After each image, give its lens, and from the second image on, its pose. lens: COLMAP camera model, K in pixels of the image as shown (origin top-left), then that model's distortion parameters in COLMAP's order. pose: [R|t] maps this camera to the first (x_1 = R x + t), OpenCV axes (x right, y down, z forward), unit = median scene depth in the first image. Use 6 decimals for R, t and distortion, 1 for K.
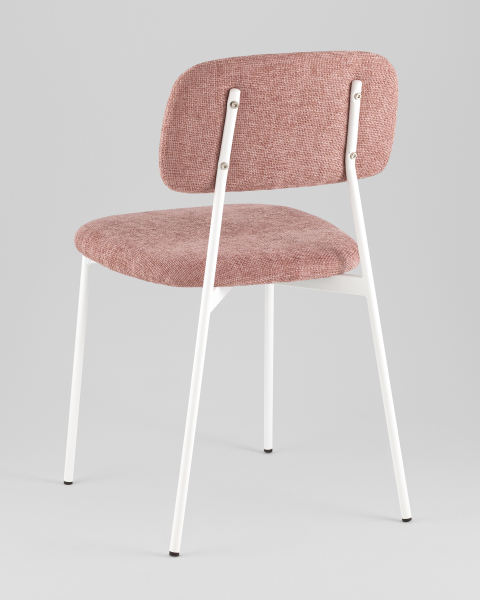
lens RADIAL K [[2516.8, 0, 240.0], [0, 2516.8, 300.0], [0, 0, 1]] dist [0.142197, 4.383385]
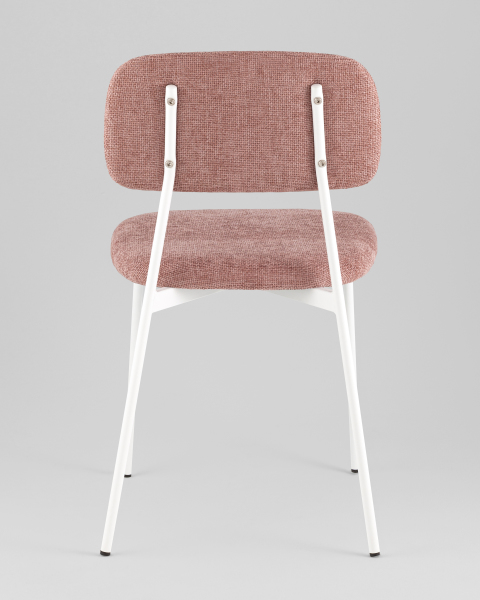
lens RADIAL K [[2516.8, 0, 240.0], [0, 2516.8, 300.0], [0, 0, 1]] dist [0.142197, 4.383385]
pose [[0.887101, 0.091336, -0.452449, 0.459896], [-0.090691, 0.995610, 0.023170, -0.025704], [0.452578, 0.020479, 0.891489, 0.143419]]
